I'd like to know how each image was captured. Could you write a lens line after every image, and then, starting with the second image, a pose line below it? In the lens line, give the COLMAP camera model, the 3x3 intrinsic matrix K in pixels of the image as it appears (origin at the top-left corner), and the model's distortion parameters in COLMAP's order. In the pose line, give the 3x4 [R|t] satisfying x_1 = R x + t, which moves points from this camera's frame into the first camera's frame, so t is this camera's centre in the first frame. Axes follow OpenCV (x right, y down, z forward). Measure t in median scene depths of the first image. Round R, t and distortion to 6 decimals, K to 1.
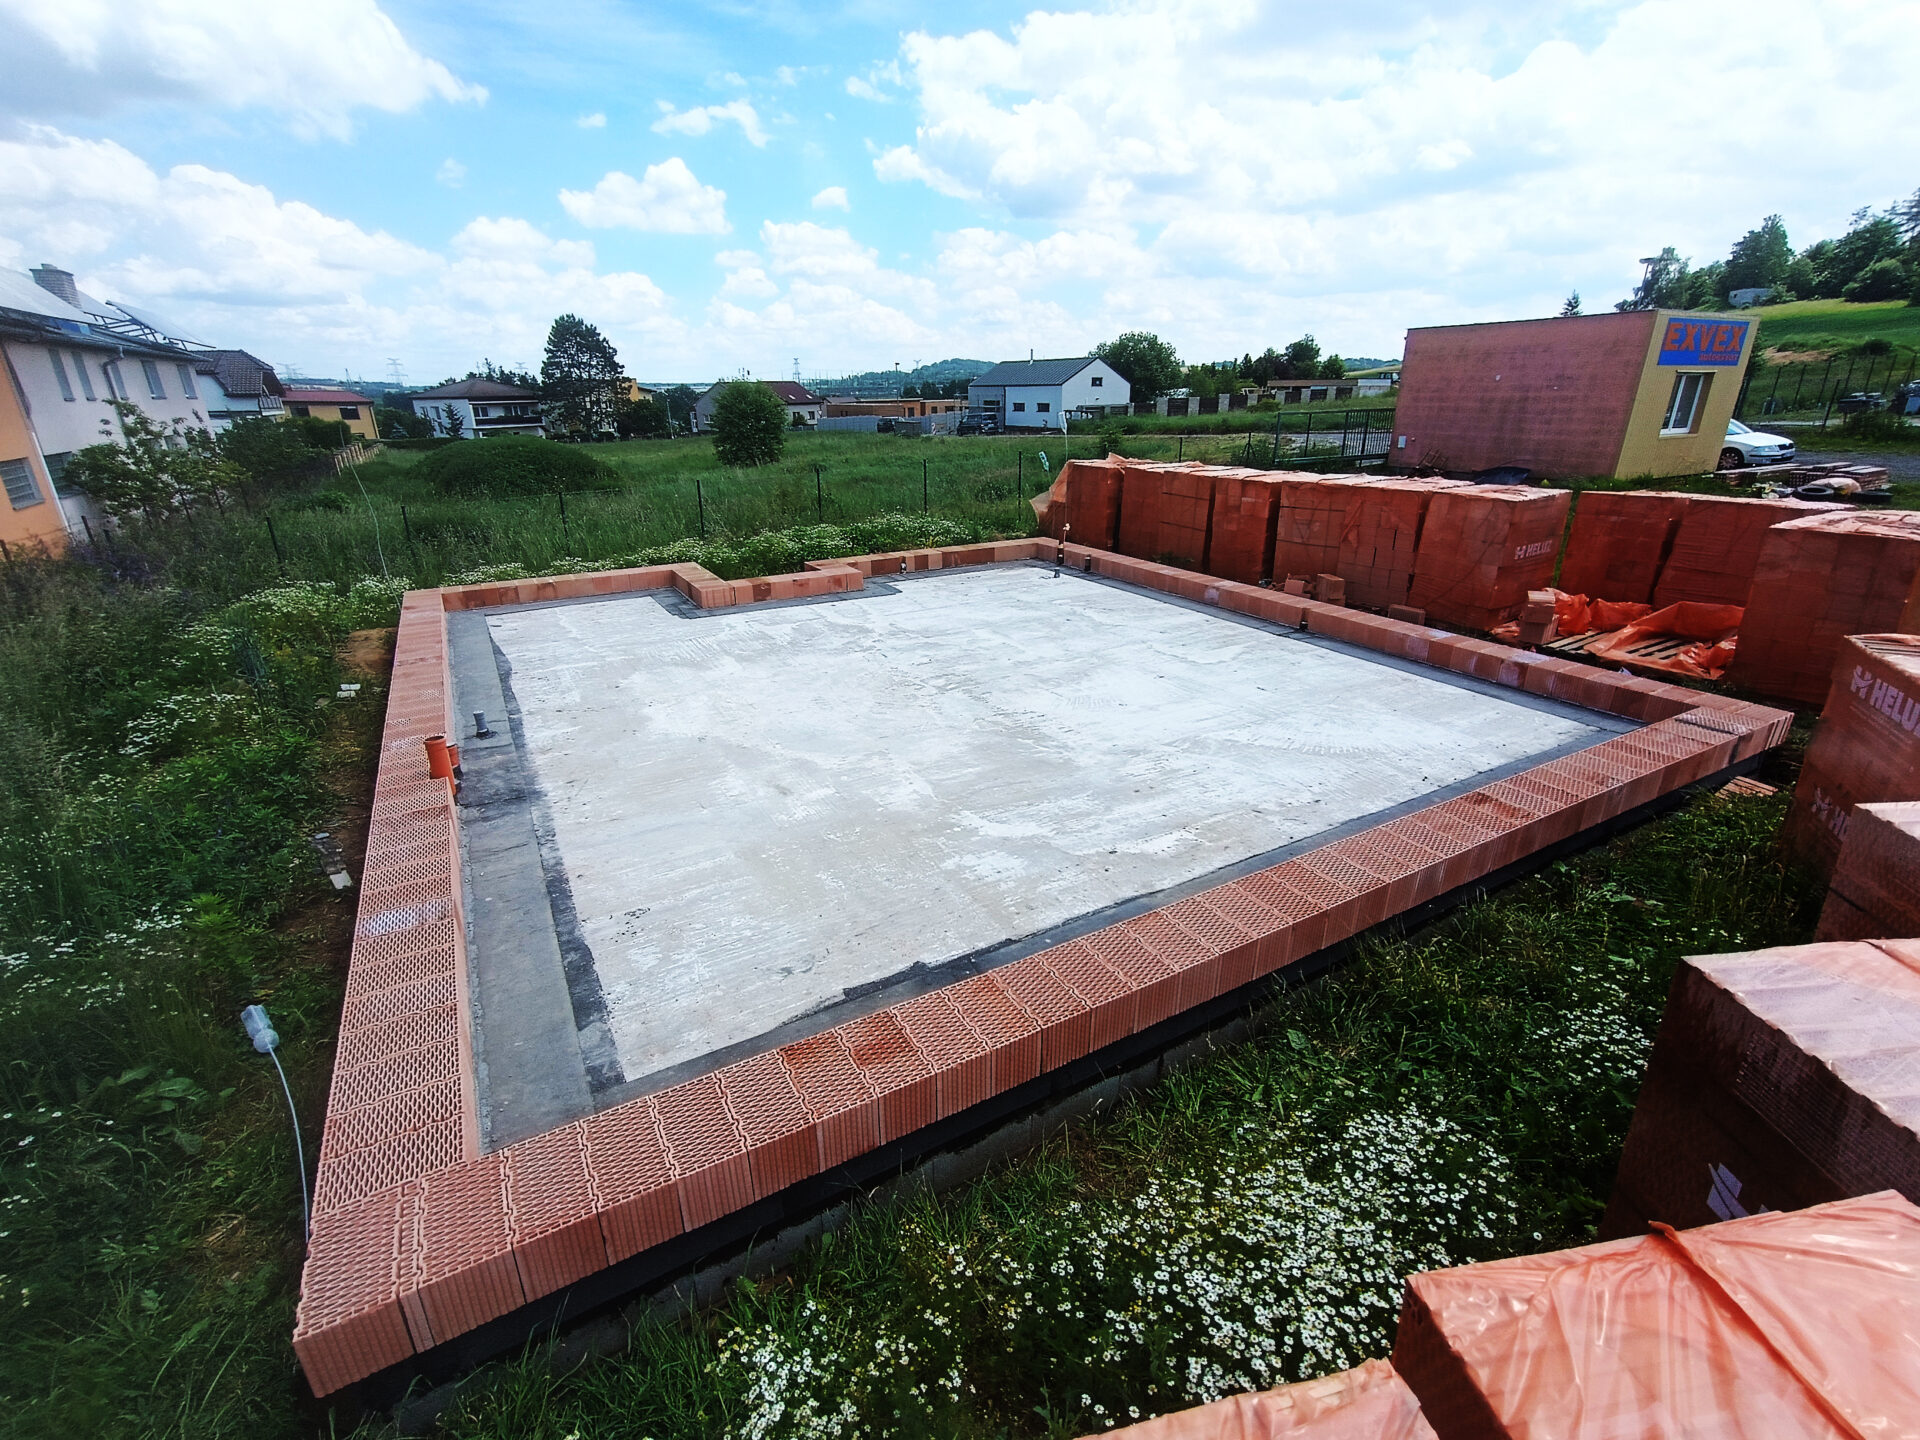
lens RADIAL K [[870.6, 0, 961.3], [0, 870.6, 728.0], [0, 0, 1]] dist [-0.026100, 0.022197]
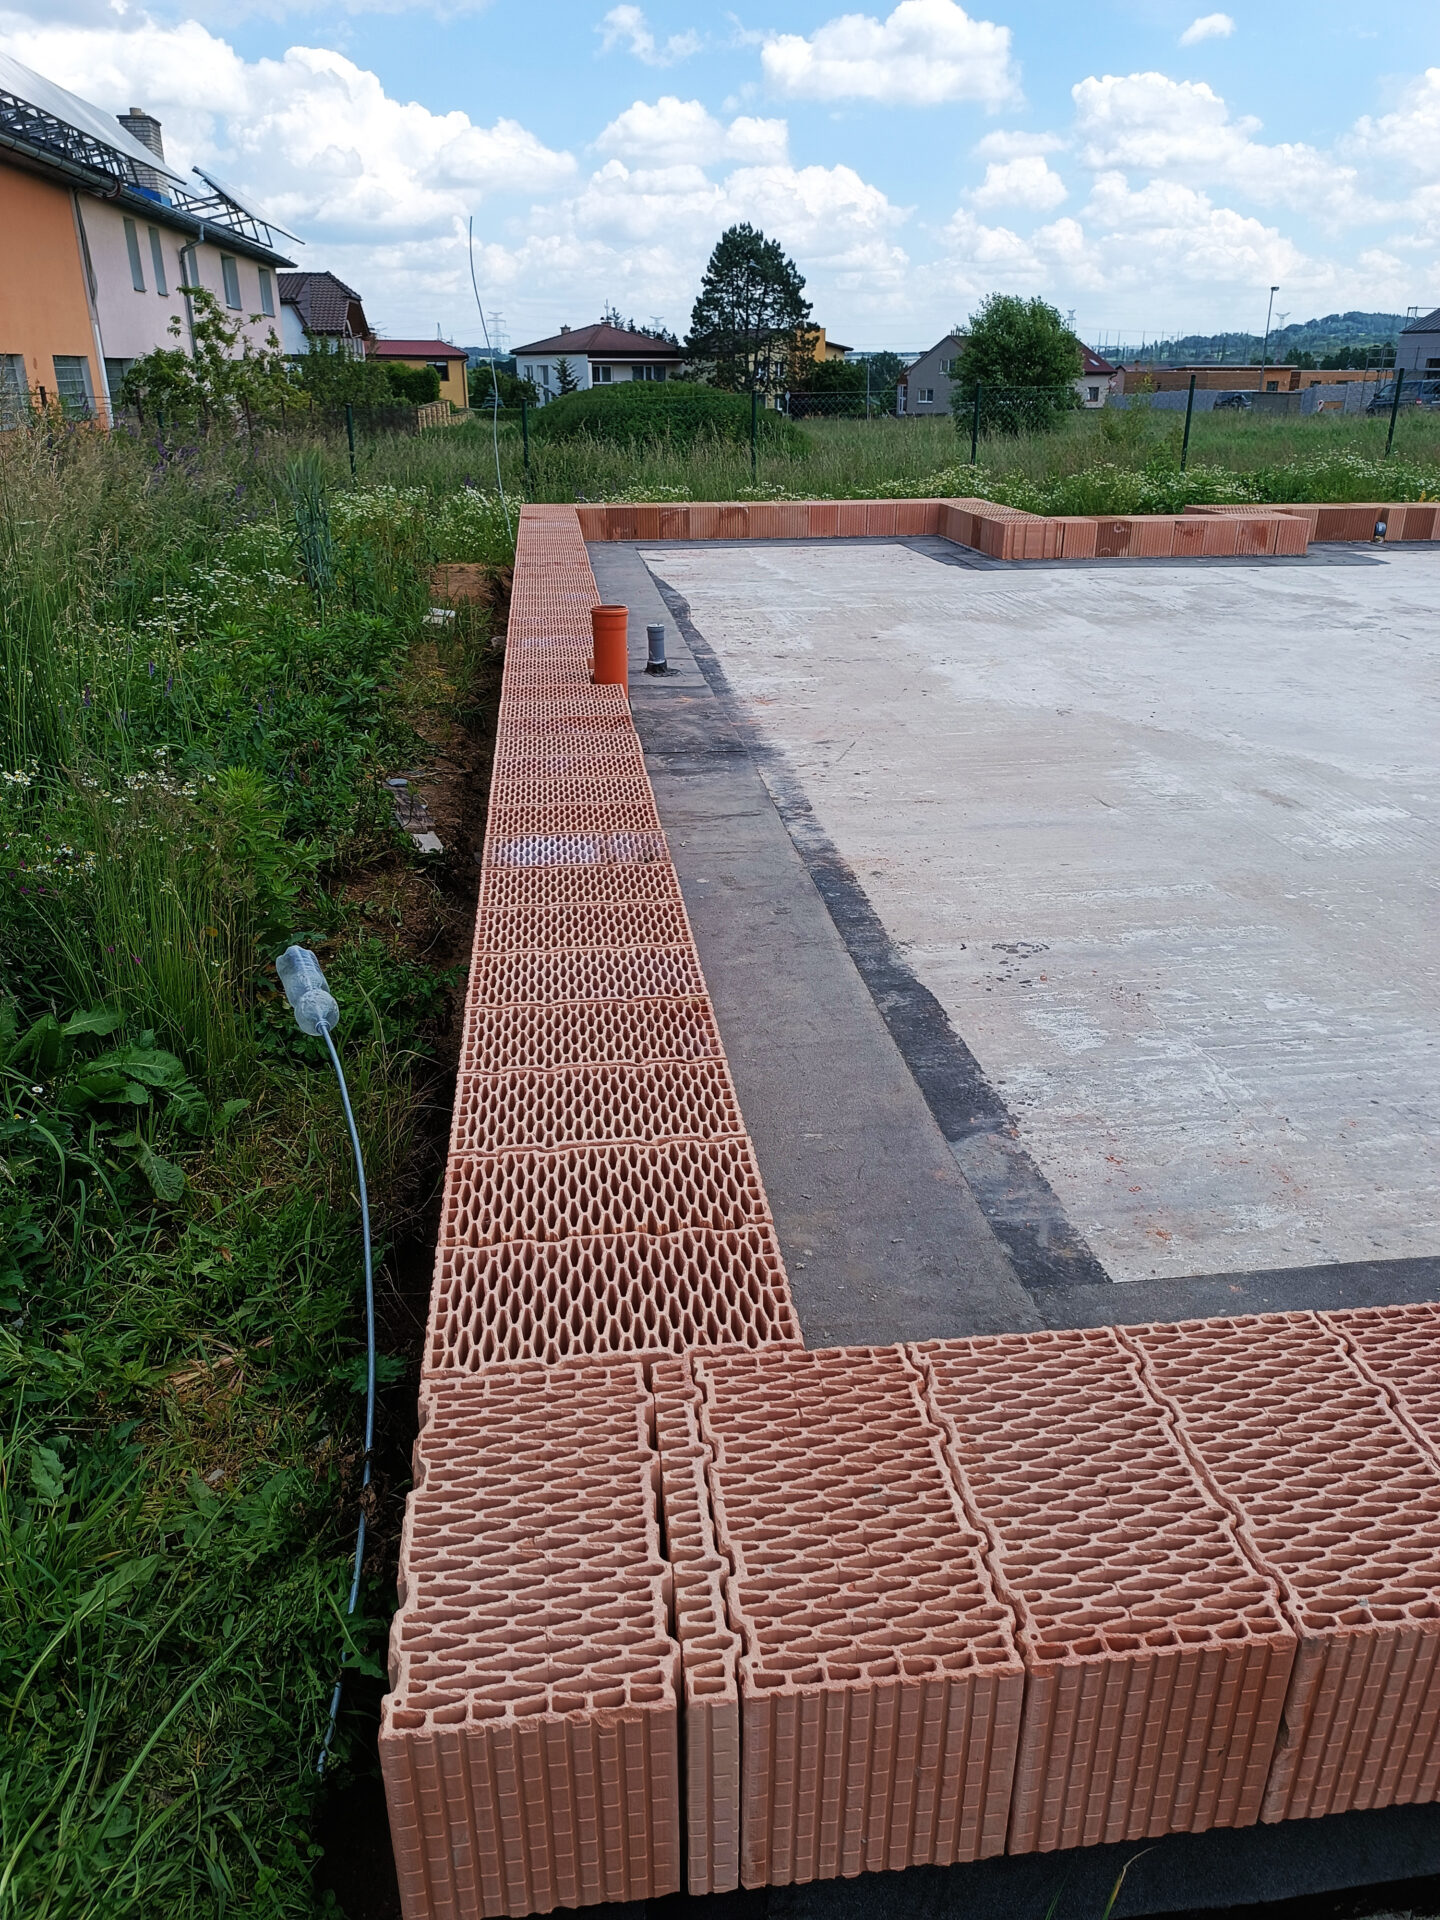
lens RADIAL K [[1373.5, 0, 720.0], [0, 1373.5, 960.0], [0, 0, 1]] dist [0.088726, -0.143656]
pose [[0.922067, 0.157287, -0.353629, -0.164183], [-0.146059, 0.987550, 0.058402, 0.122889], [0.358413, -0.002199, 0.933561, 0.182922]]
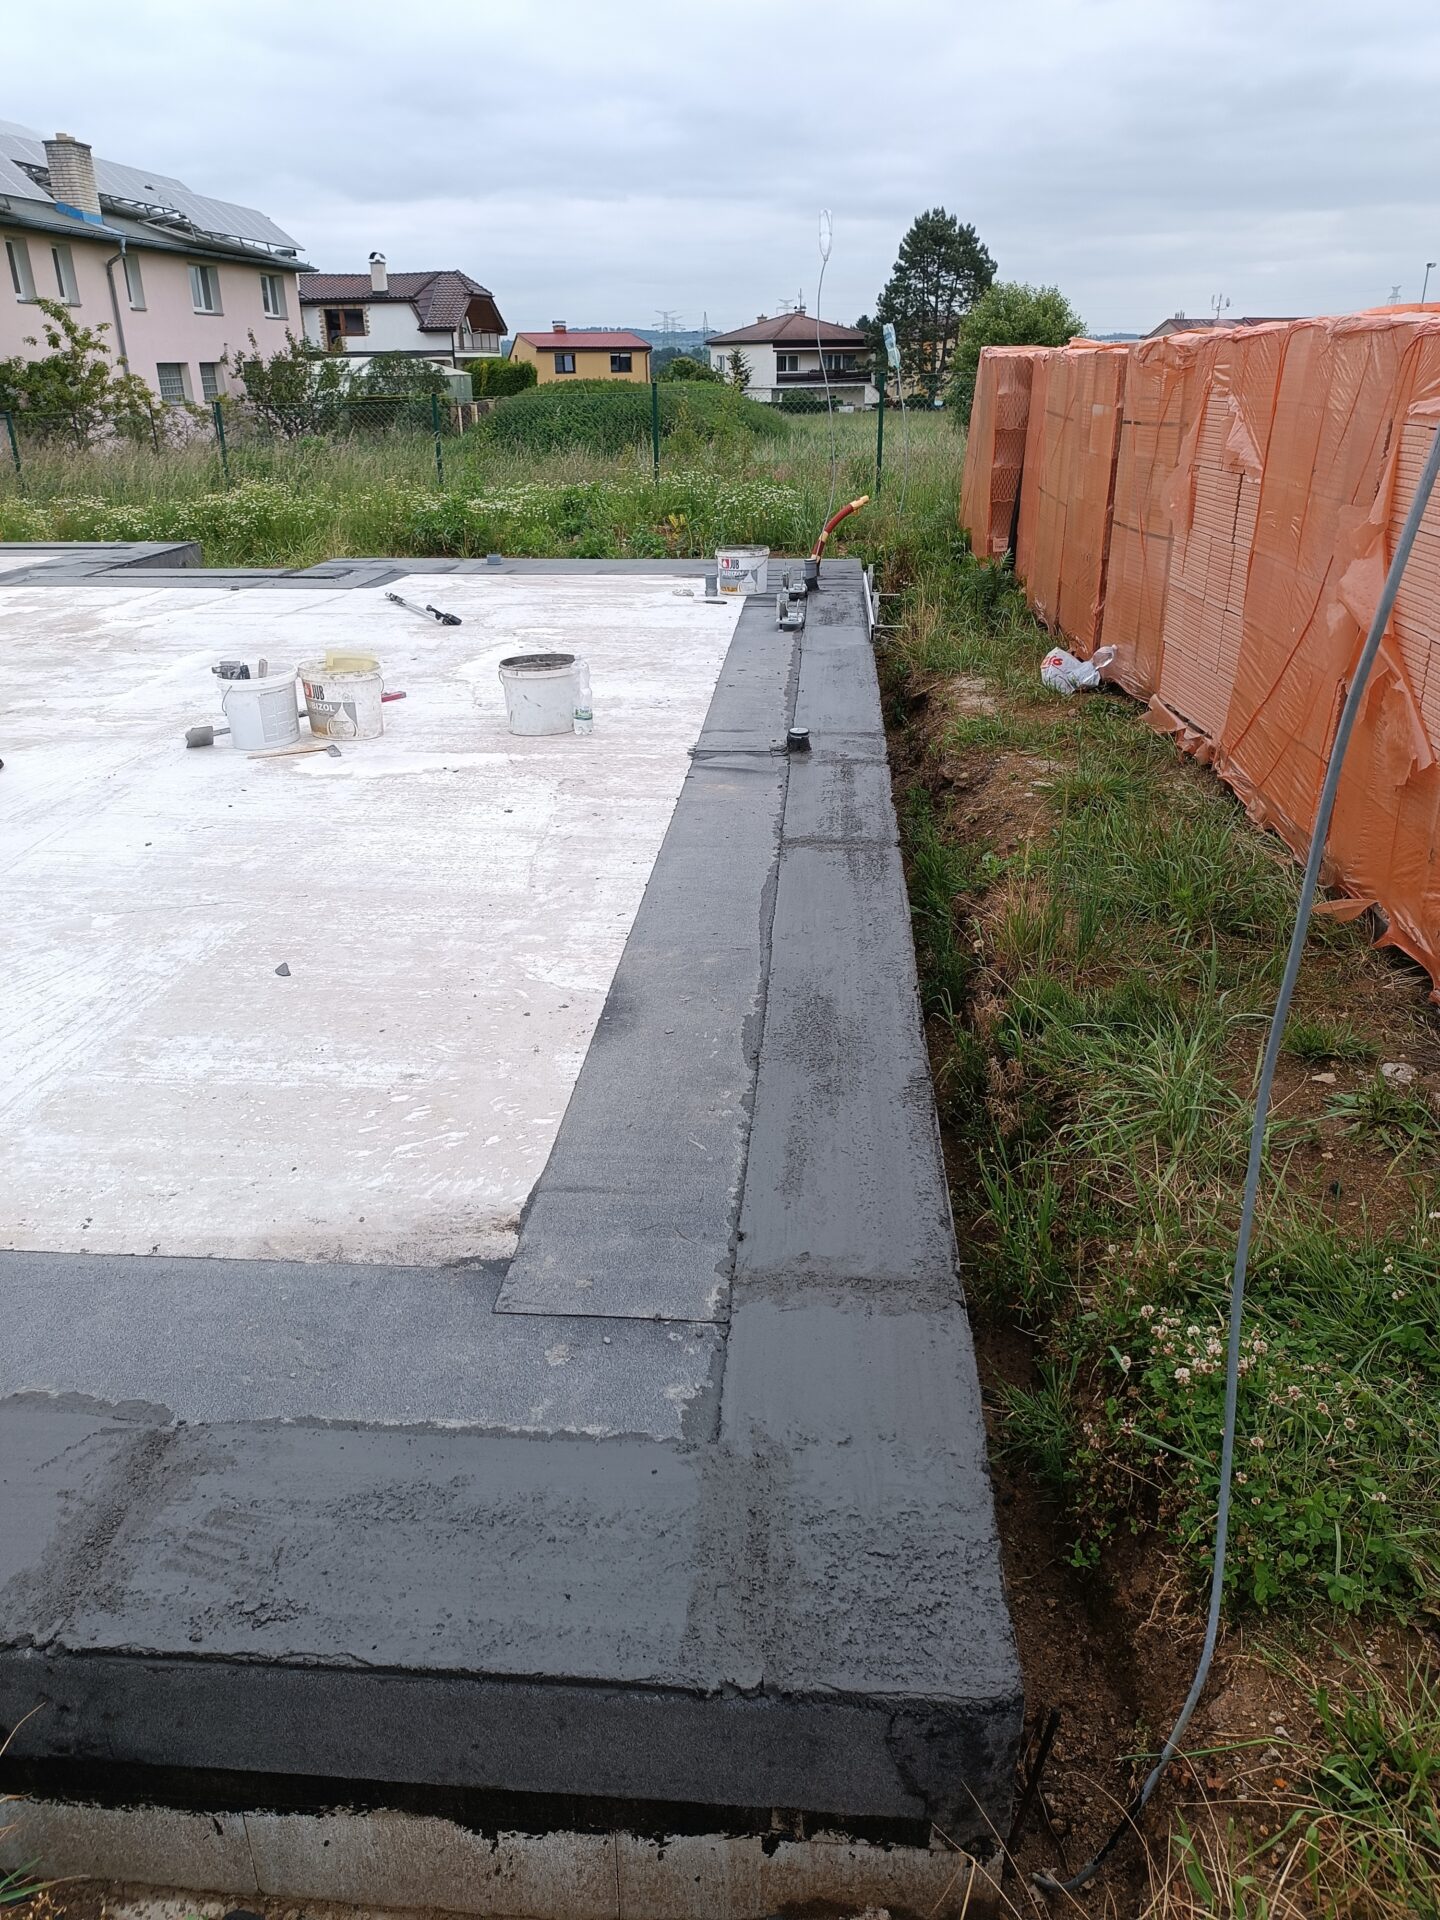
lens RADIAL K [[1373.5, 0, 720.0], [0, 1373.5, 960.0], [0, 0, 1]] dist [0.088726, -0.143656]
pose [[0.827043, 0.224566, -0.515336, 0.840692], [-0.202479, 0.974211, 0.099576, -0.102410], [0.524407, 0.021991, 0.851184, 0.659770]]
